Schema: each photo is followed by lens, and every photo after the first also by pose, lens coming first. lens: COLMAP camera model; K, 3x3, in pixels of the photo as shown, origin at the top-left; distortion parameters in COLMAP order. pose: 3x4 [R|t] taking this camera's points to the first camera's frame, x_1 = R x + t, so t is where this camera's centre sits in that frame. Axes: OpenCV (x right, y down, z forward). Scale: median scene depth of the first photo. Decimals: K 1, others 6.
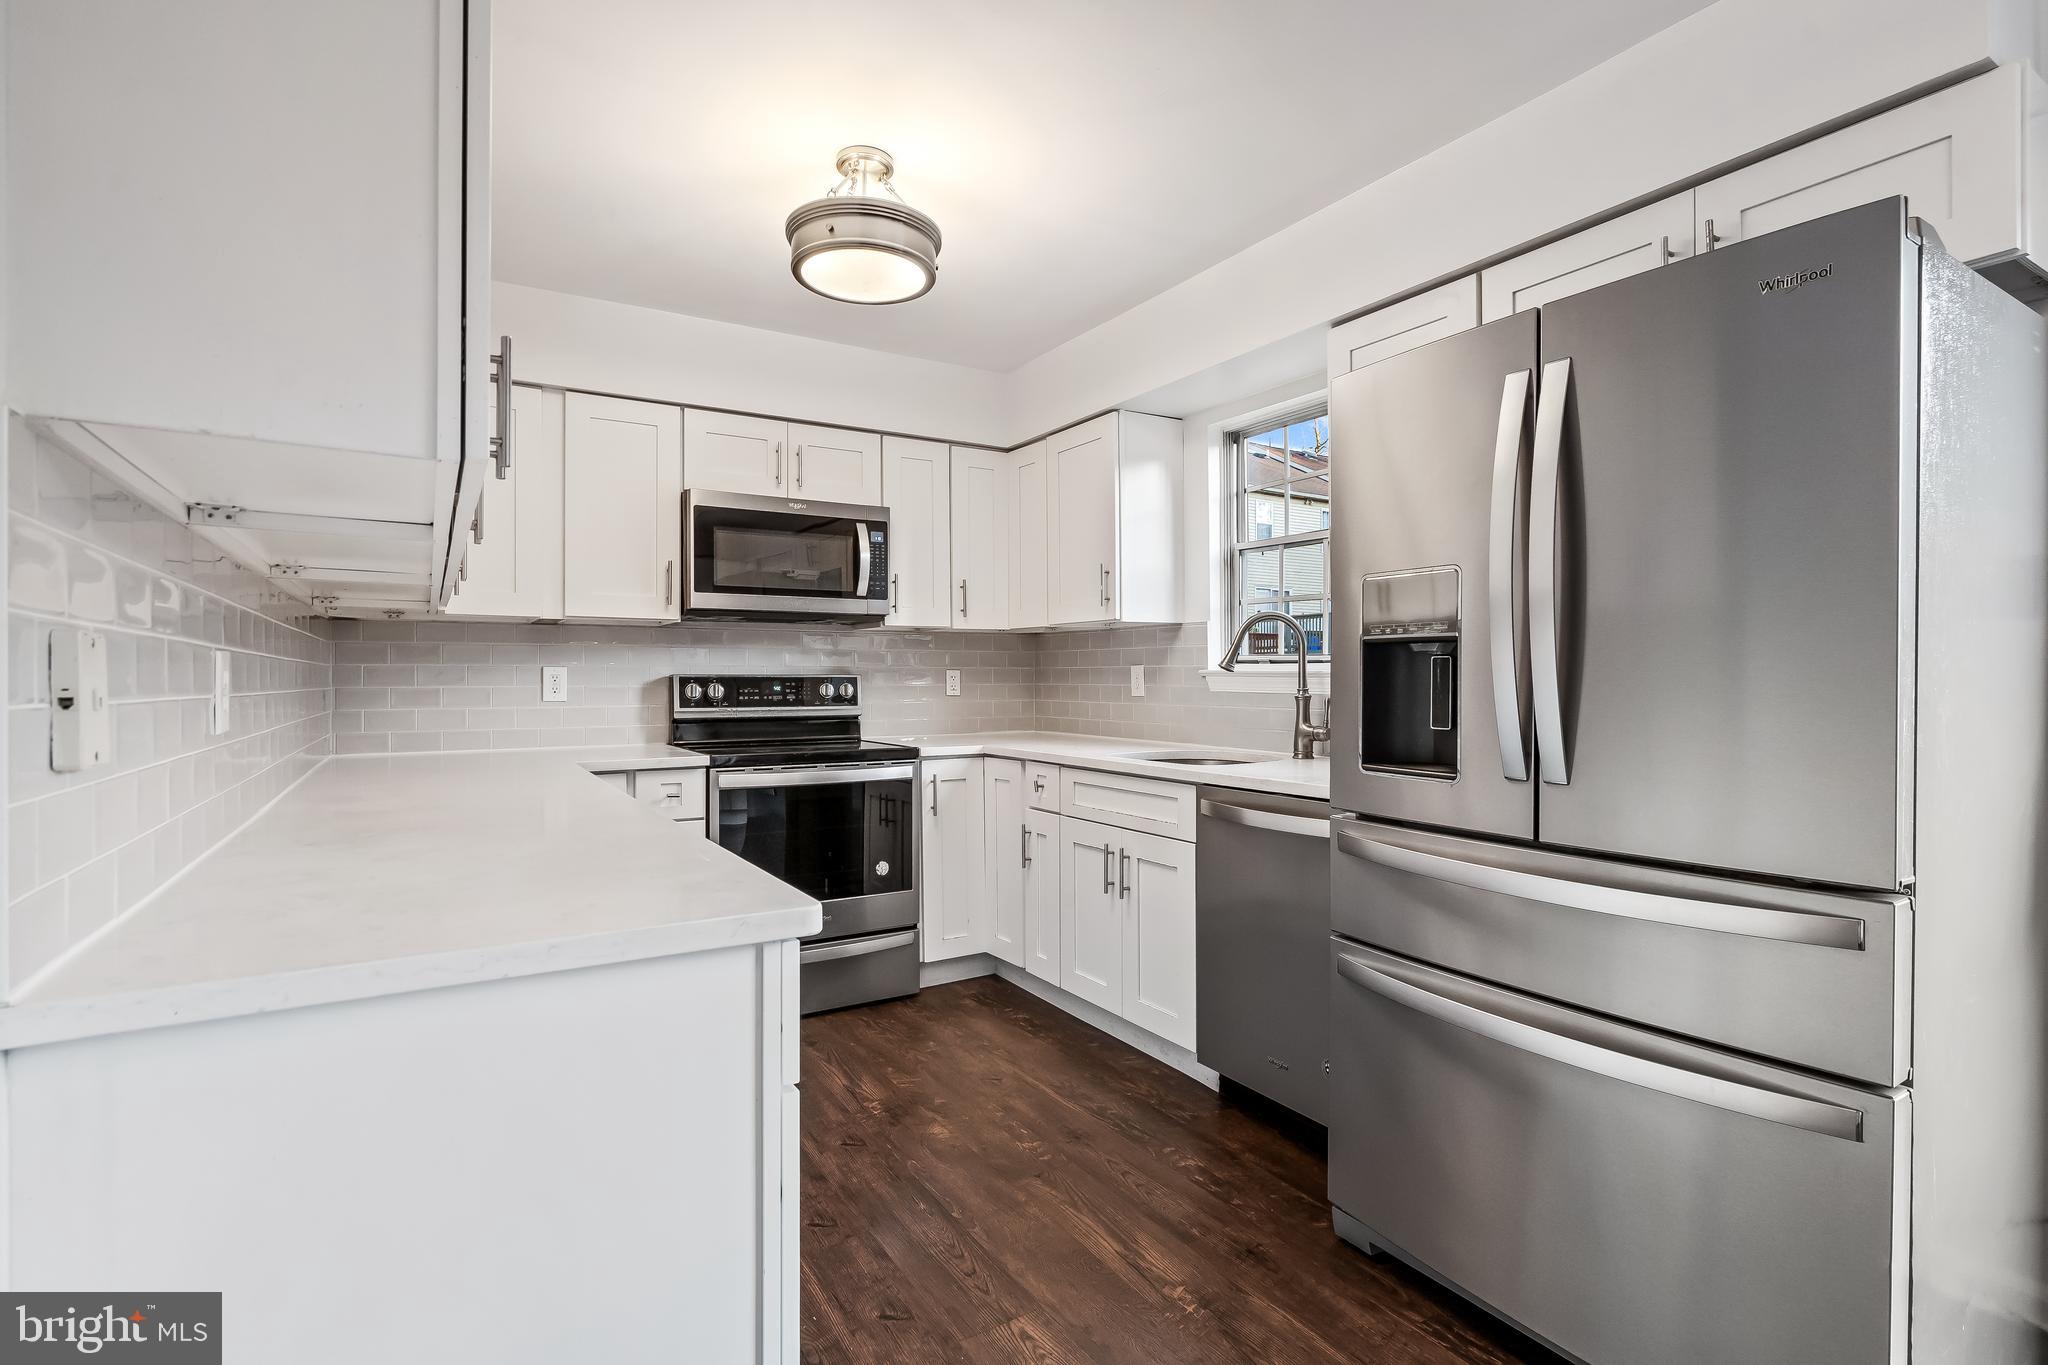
lens RADIAL K [[957.1, 0, 1000.5], [0, 957.1, 695.9], [0, 0, 1]] dist [-0.015344, 0.000152]
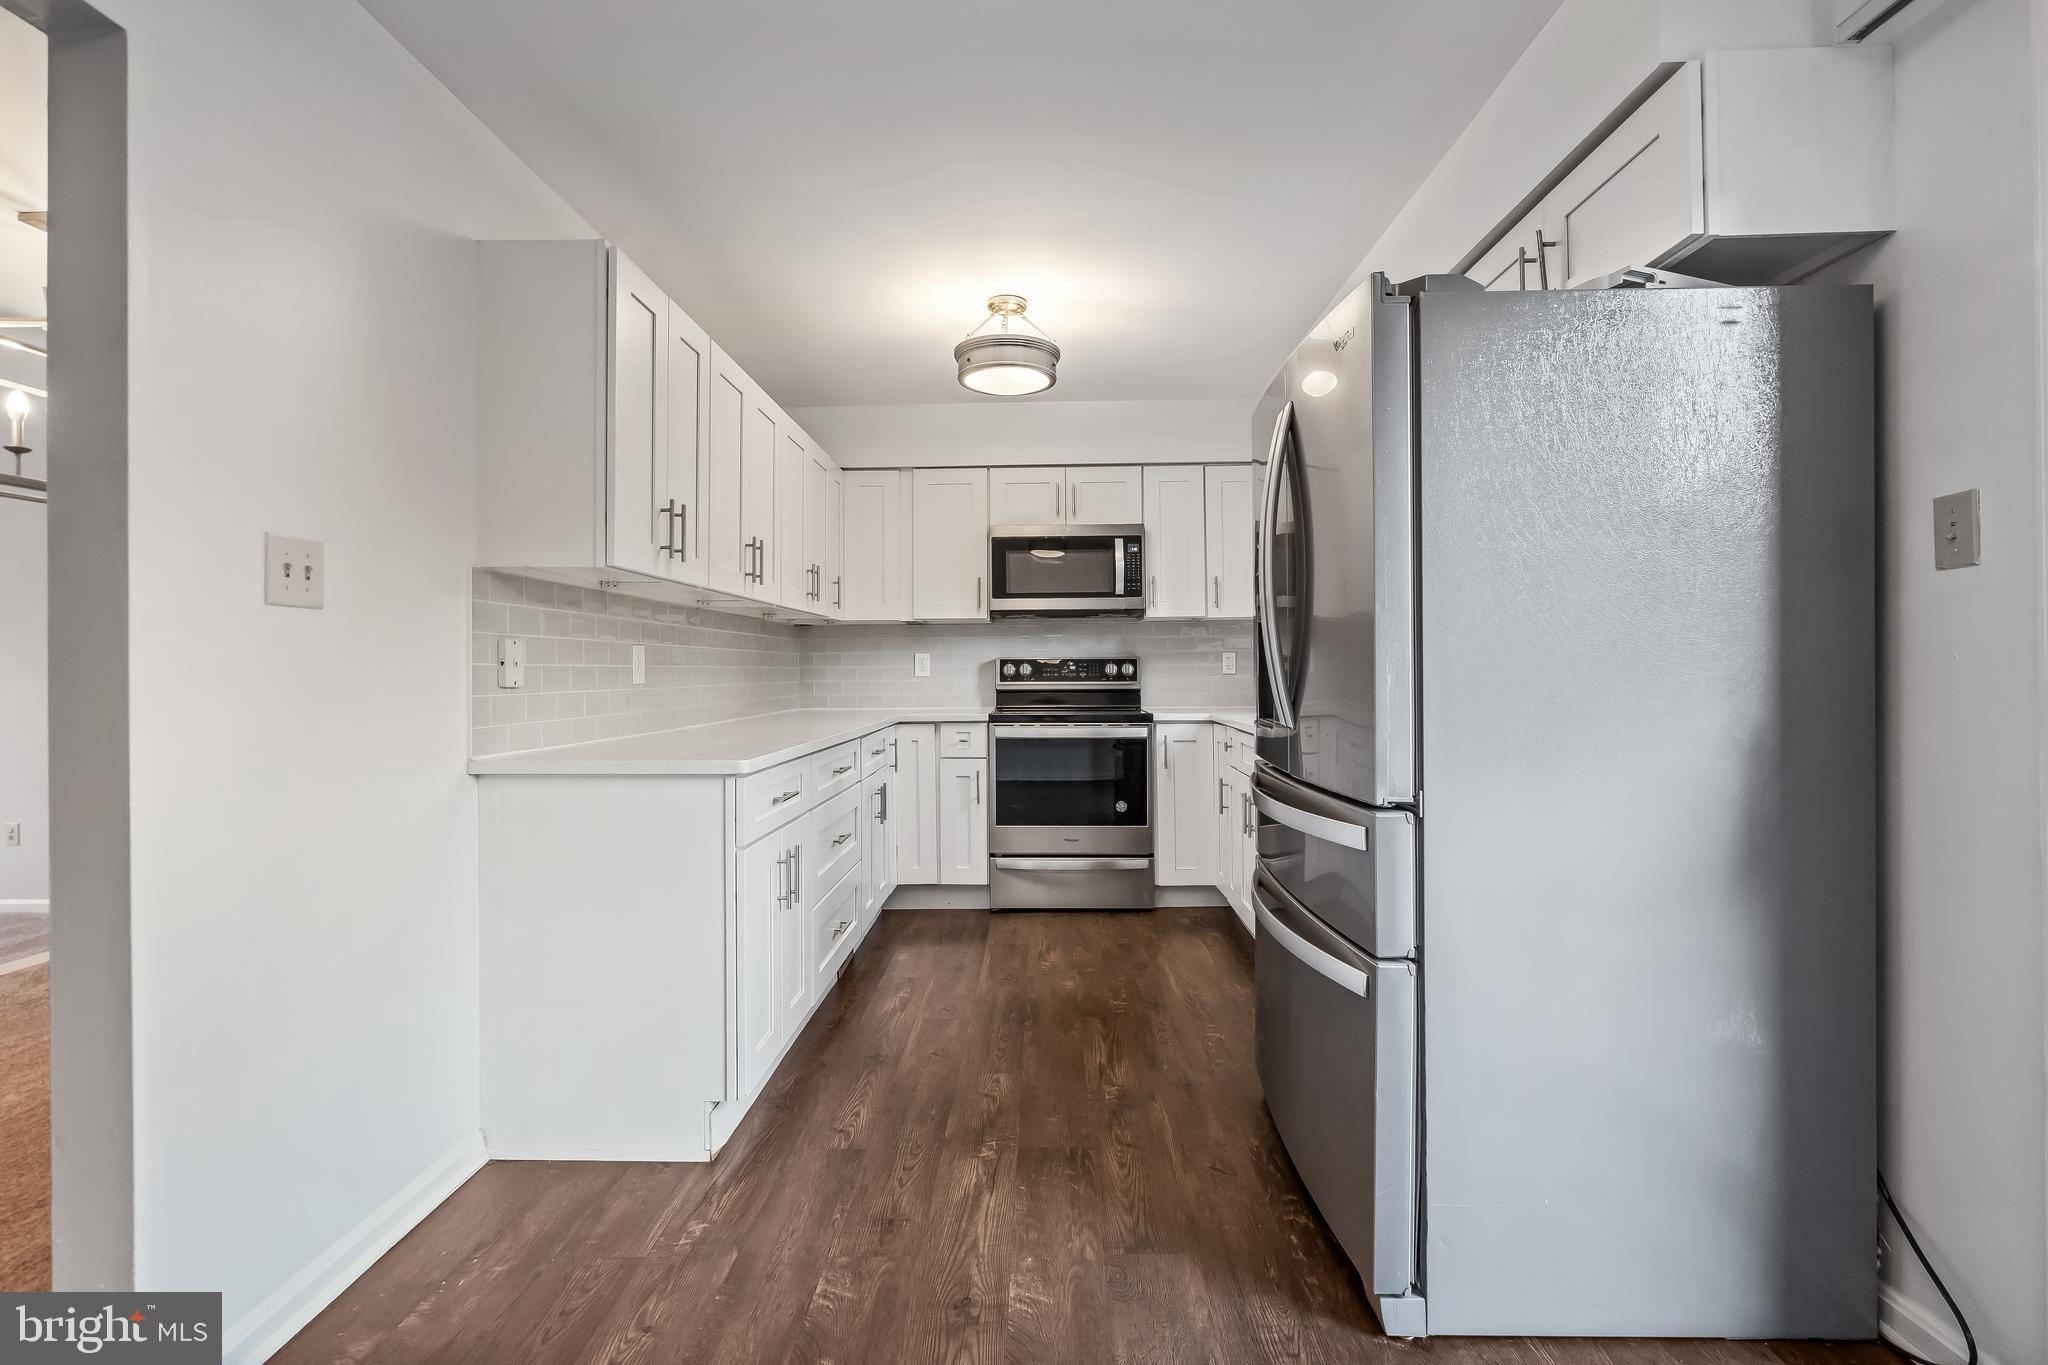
lens RADIAL K [[920.9, 0, 1016.3], [0, 920.9, 677.0], [0, 0, 1]] dist [0.001489, 0.000515]
pose [[0.844184, 0.001533, -0.536051, 0.406036], [-0.004711, 0.999979, -0.004560, 0.011846], [0.536033, 0.006375, 0.844173, -0.119065]]
